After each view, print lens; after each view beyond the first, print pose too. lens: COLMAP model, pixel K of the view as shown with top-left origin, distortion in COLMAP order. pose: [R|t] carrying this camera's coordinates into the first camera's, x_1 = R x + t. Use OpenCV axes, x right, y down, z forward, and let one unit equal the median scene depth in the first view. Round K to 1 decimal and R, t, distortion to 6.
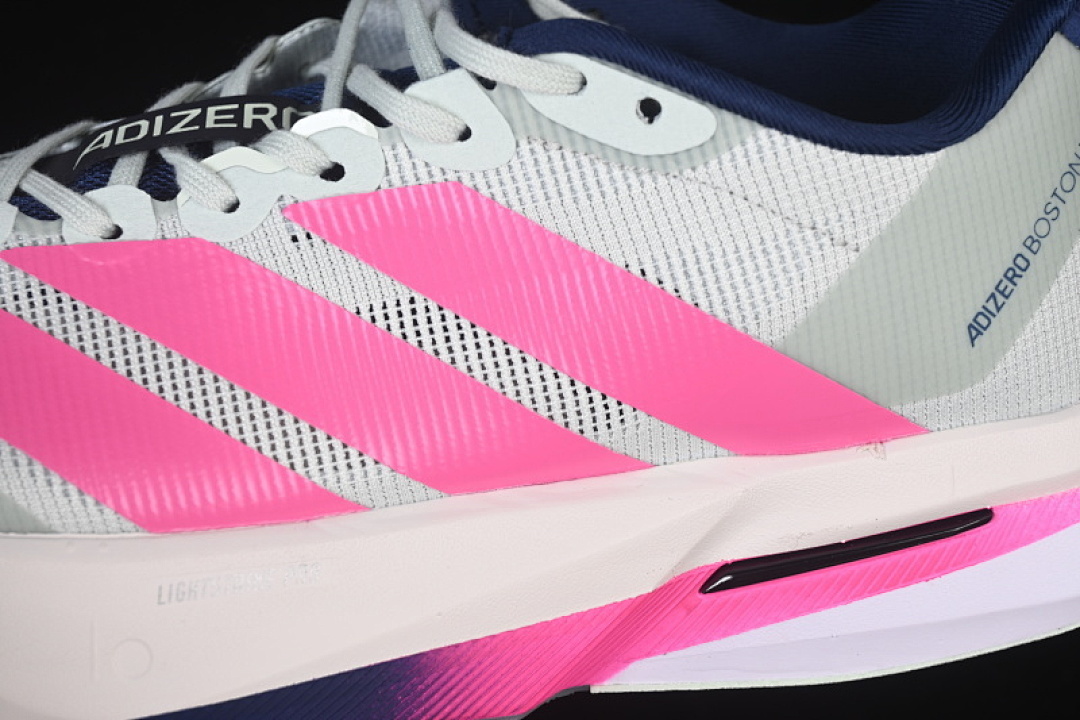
lens RADIAL K [[2400.9, 0, 540.0], [0, 2400.9, 360.0], [0, 0, 1]] dist [-0.048644, 0.435773]
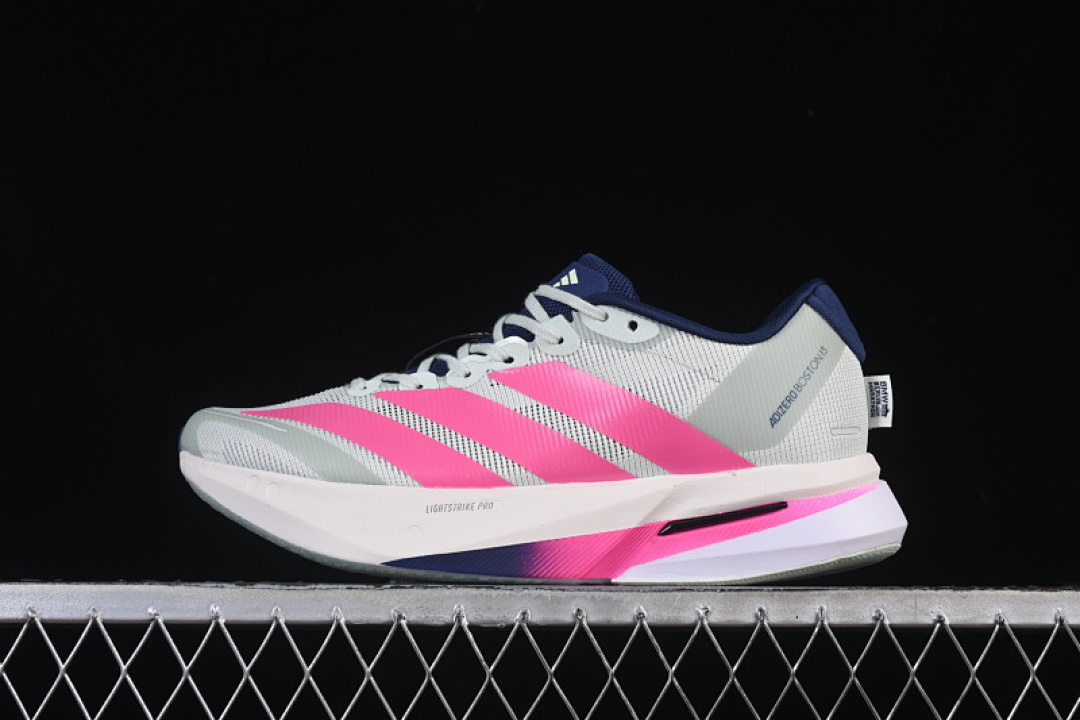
lens RADIAL K [[2400.9, 0, 540.0], [0, 2400.9, 360.0], [0, 0, 1]] dist [-0.048644, 0.435773]
pose [[0.986712, -0.019557, -0.161295, 0.345207], [-0.051305, 0.904435, -0.423516, 0.970598], [0.154164, 0.426164, 0.891414, -1.200325]]
